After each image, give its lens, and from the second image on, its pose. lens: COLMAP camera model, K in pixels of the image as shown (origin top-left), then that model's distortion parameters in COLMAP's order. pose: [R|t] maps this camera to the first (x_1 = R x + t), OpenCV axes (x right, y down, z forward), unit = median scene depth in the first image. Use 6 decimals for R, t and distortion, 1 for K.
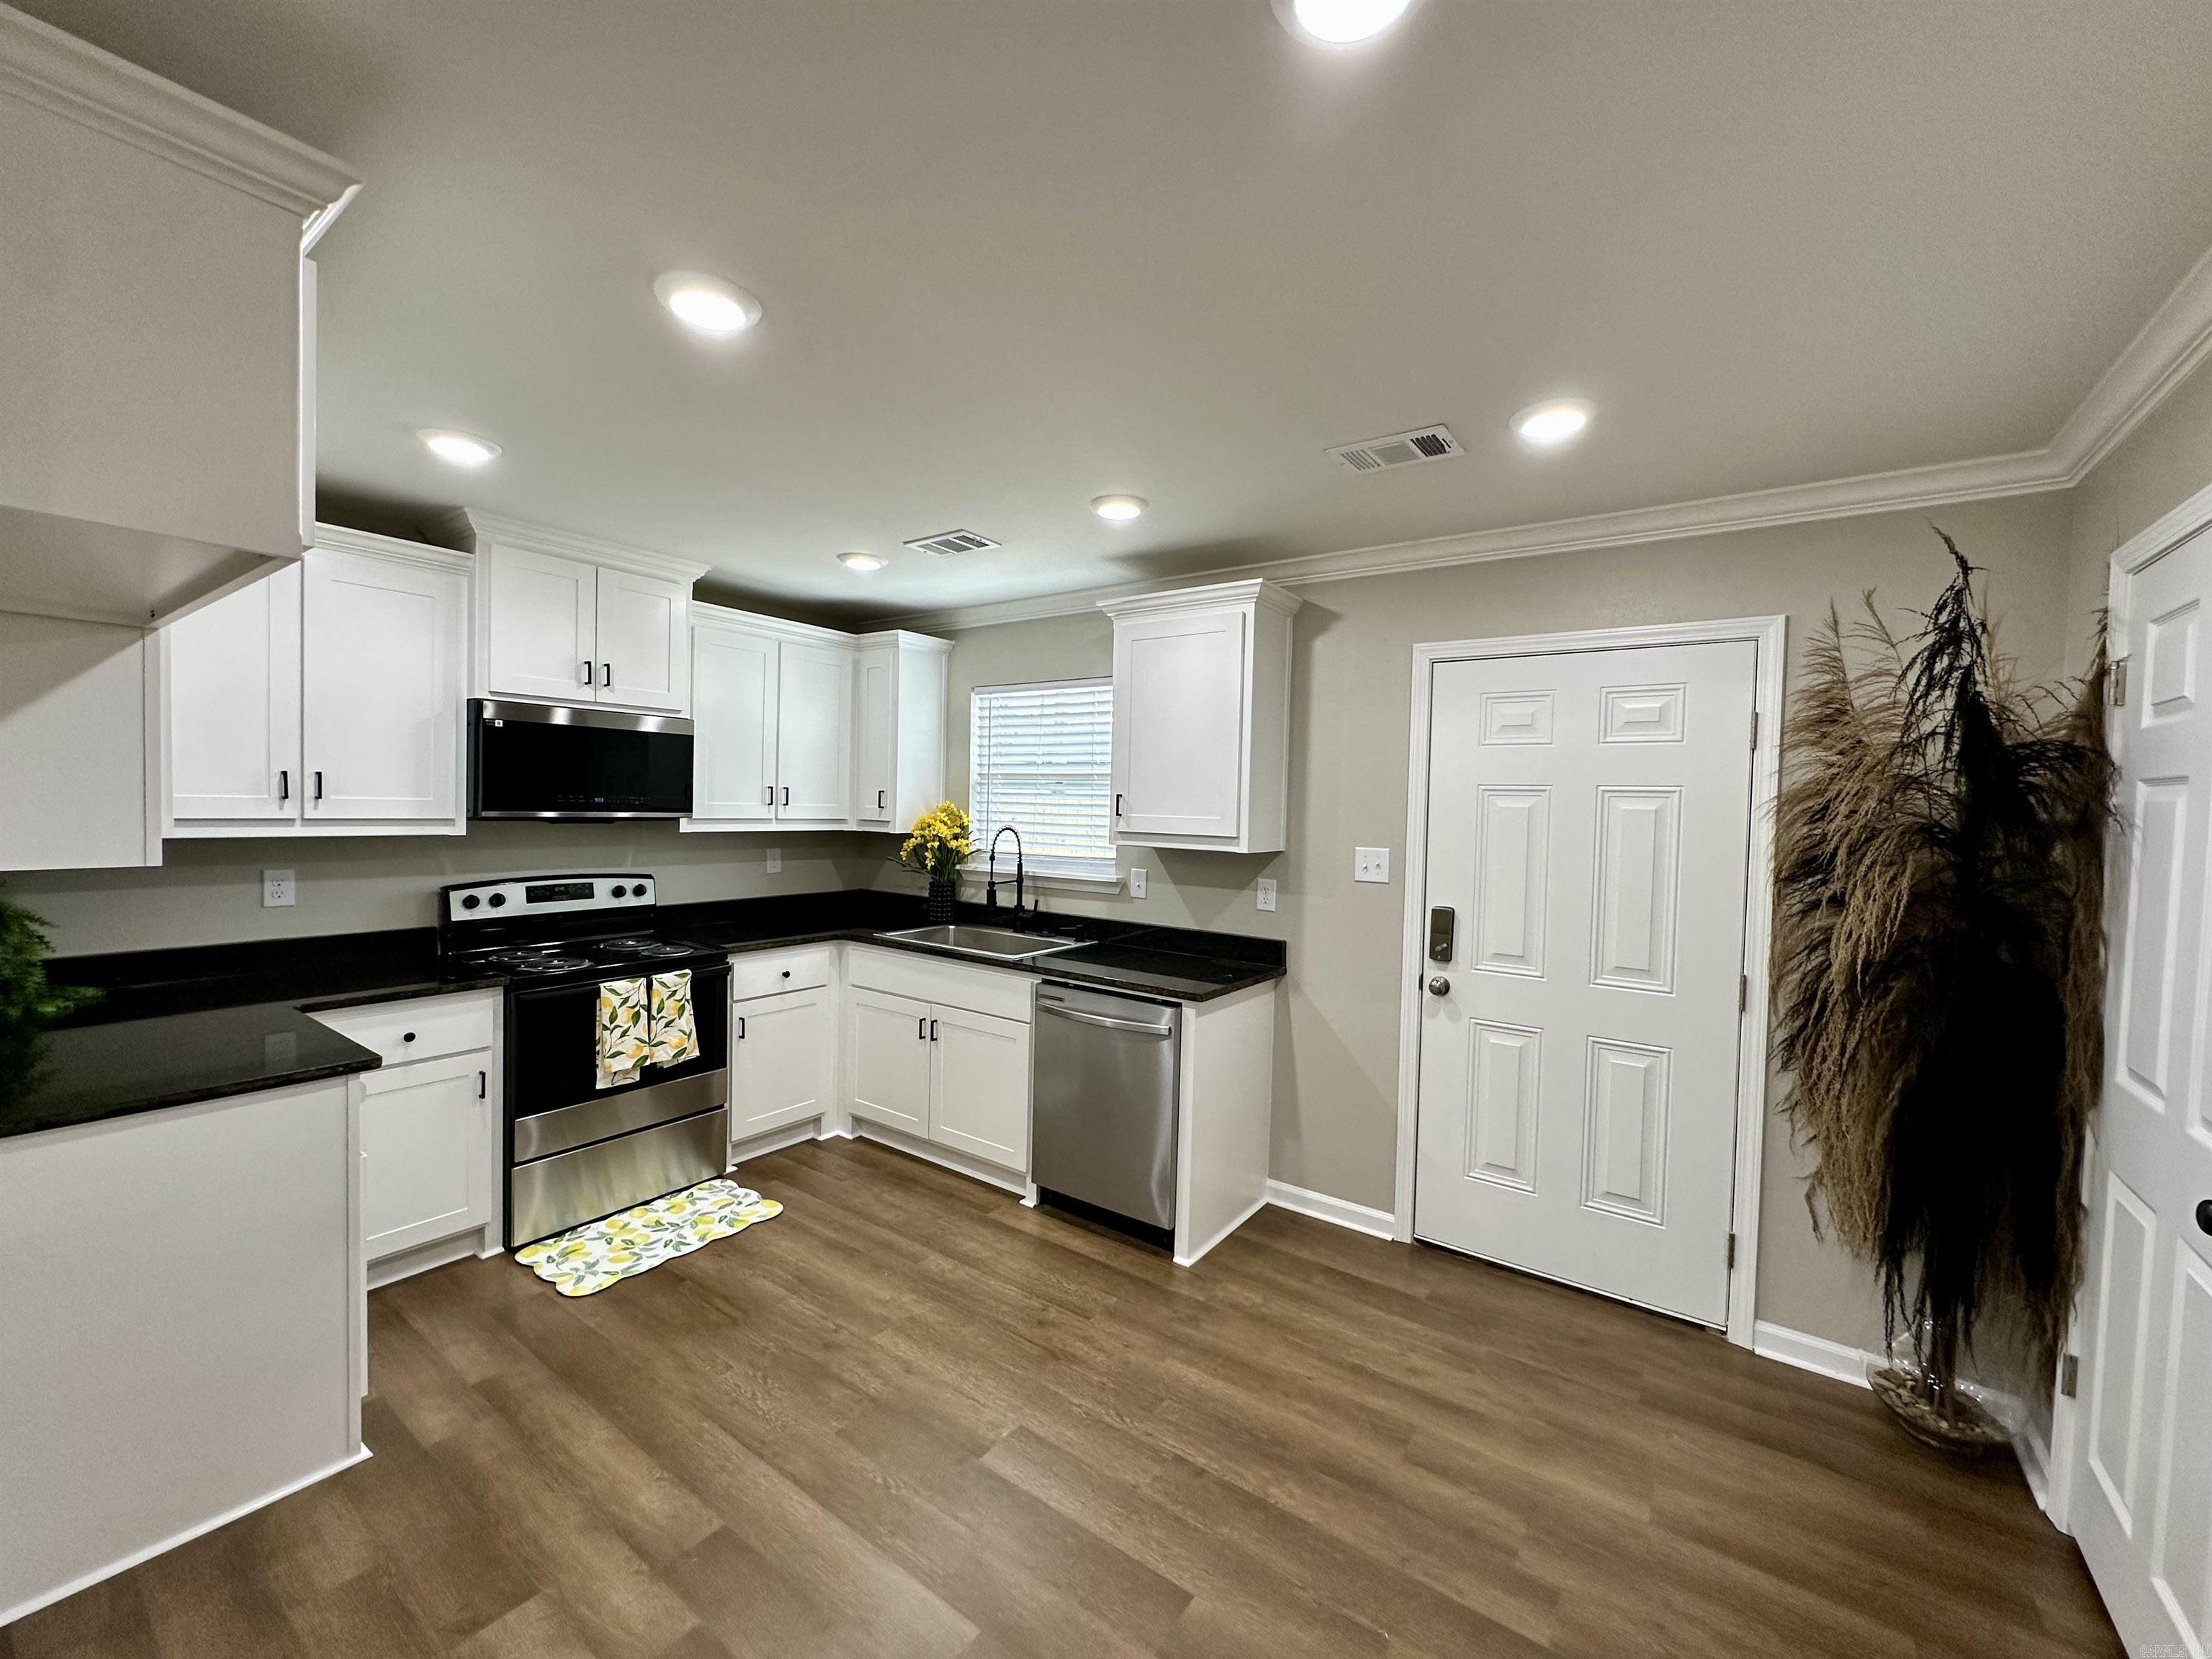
lens RADIAL K [[886.0, 0, 1106.0], [0, 886.0, 829.5], [0, 0, 1]] dist [-0.003025, 0.000383]
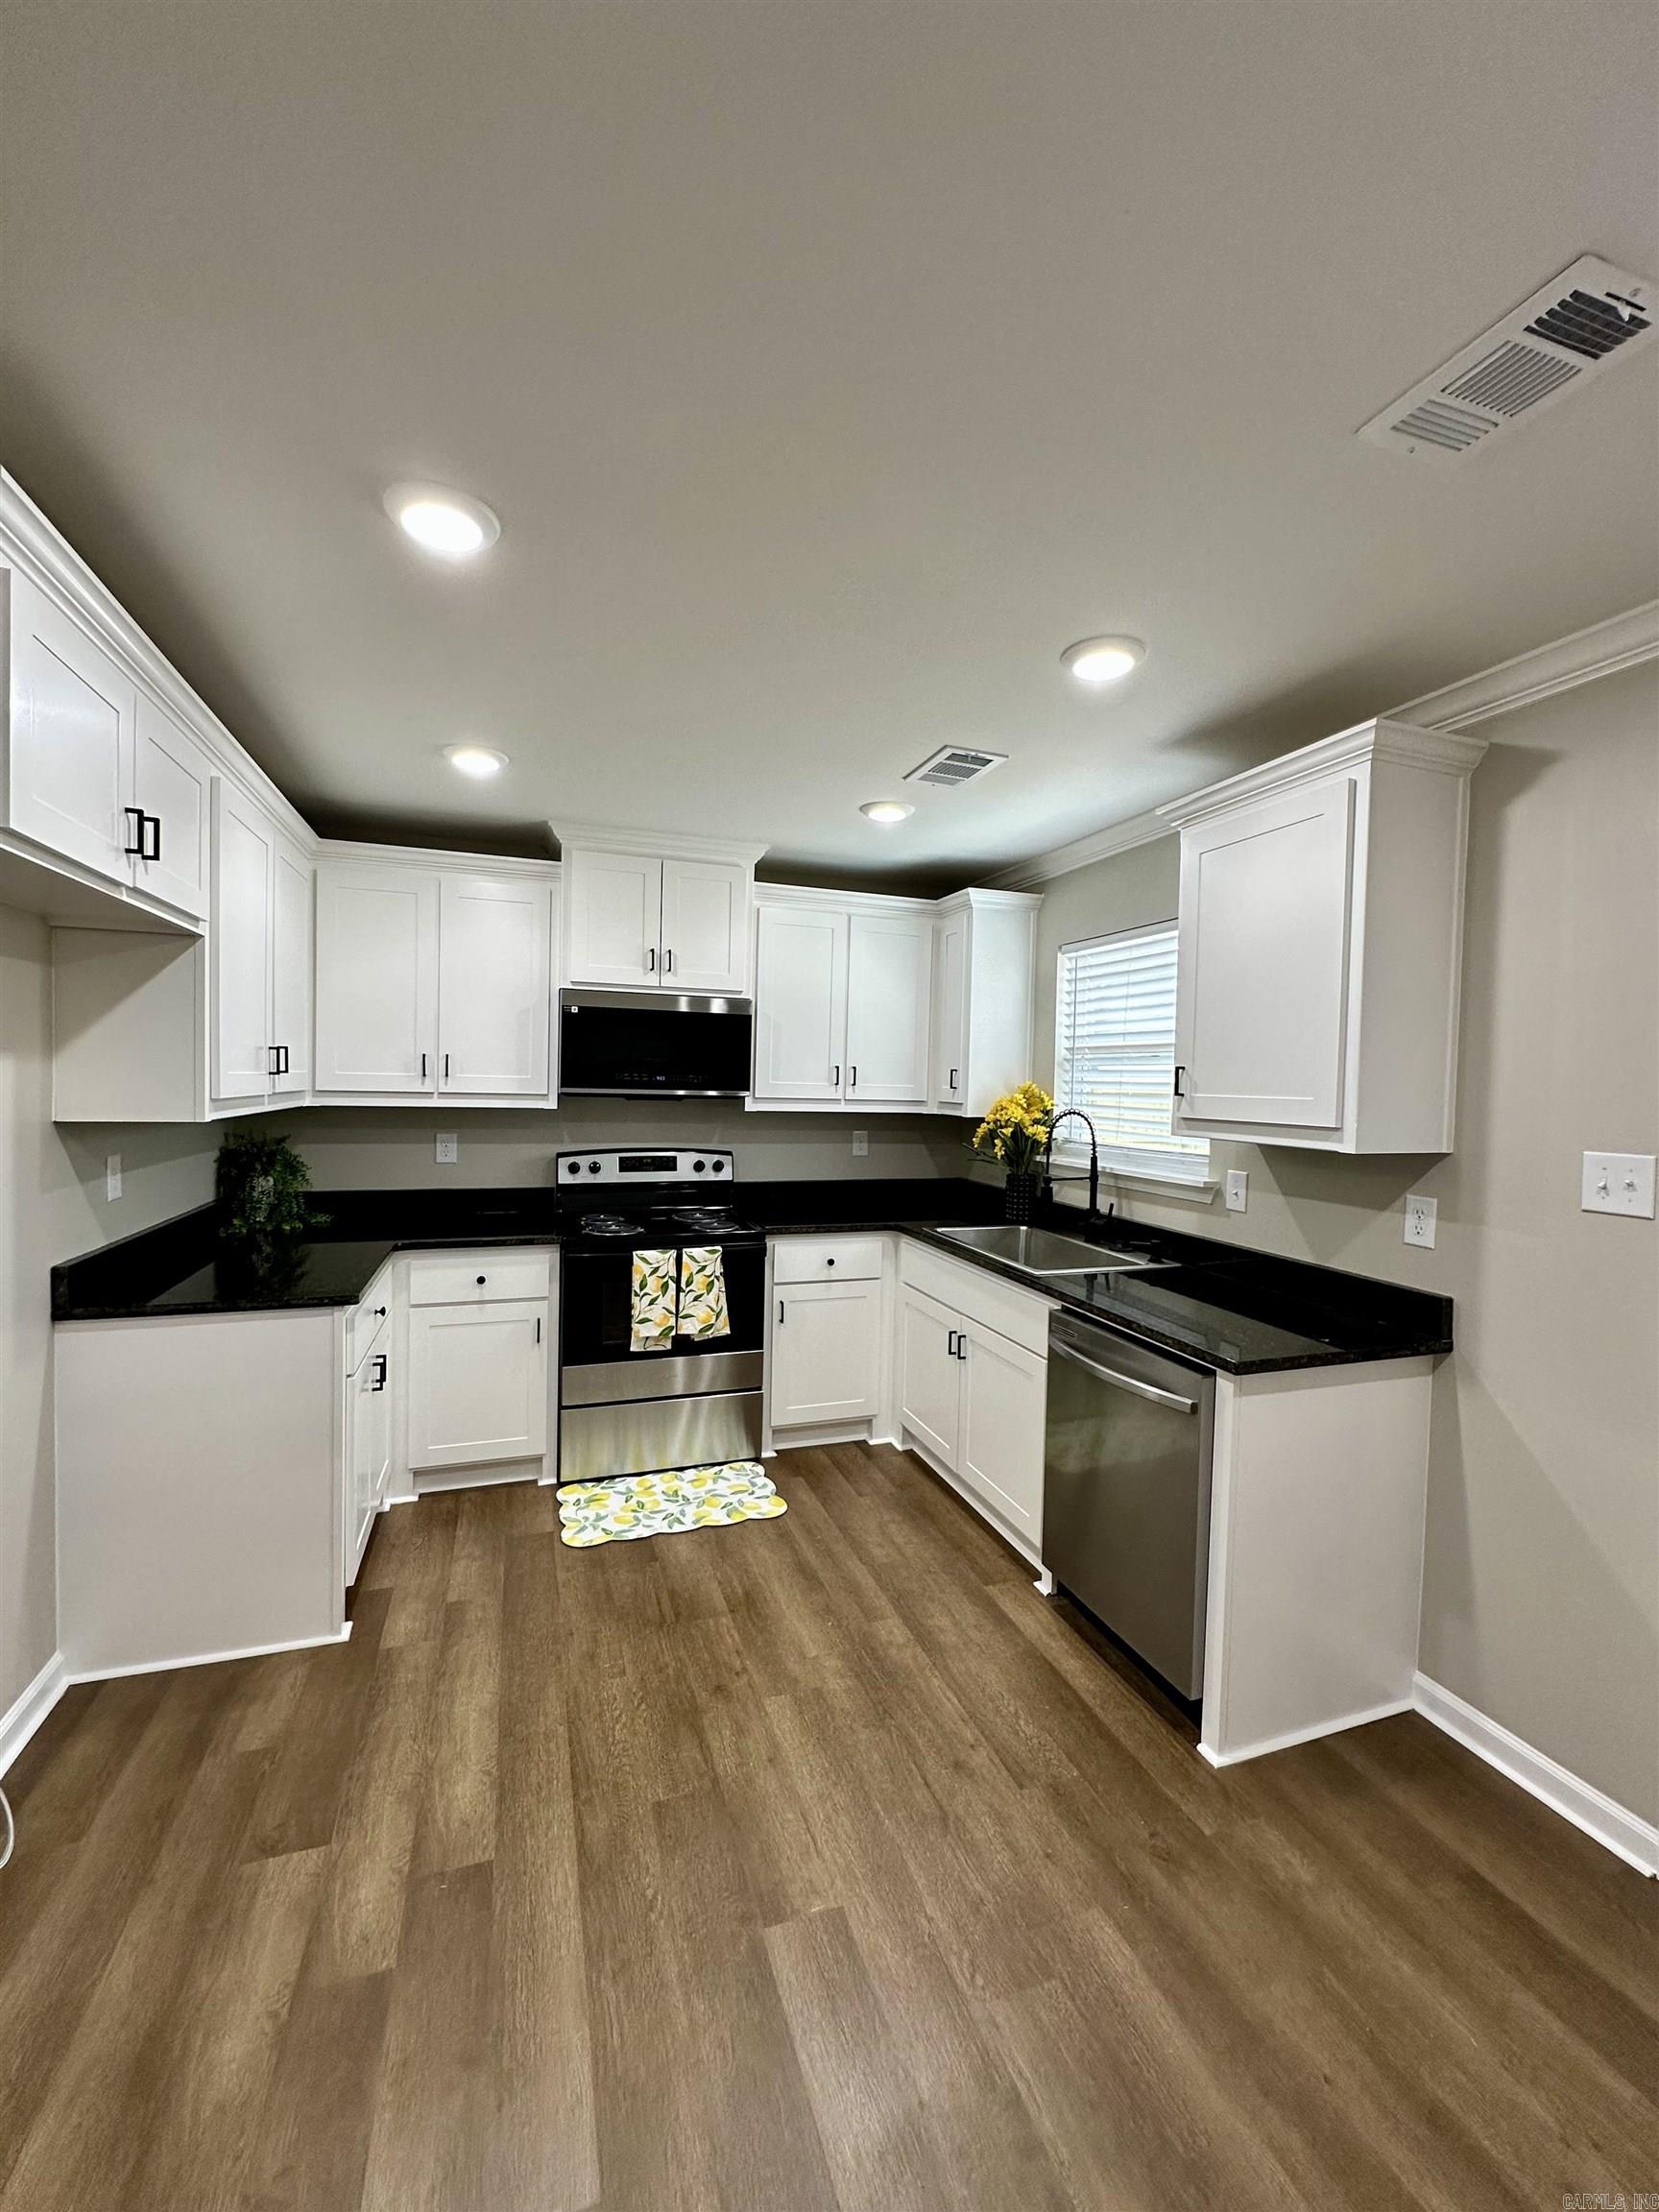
lens RADIAL K [[883.7, 0, 829.5], [0, 883.7, 1106.0], [0, 0, 1]] dist [-0.005736, 0.001153]
pose [[0.817786, 0.010632, -0.575424, 0.204826], [-0.020286, 0.999741, -0.010358, 0.006643], [0.575165, 0.020143, 0.817790, 0.247090]]
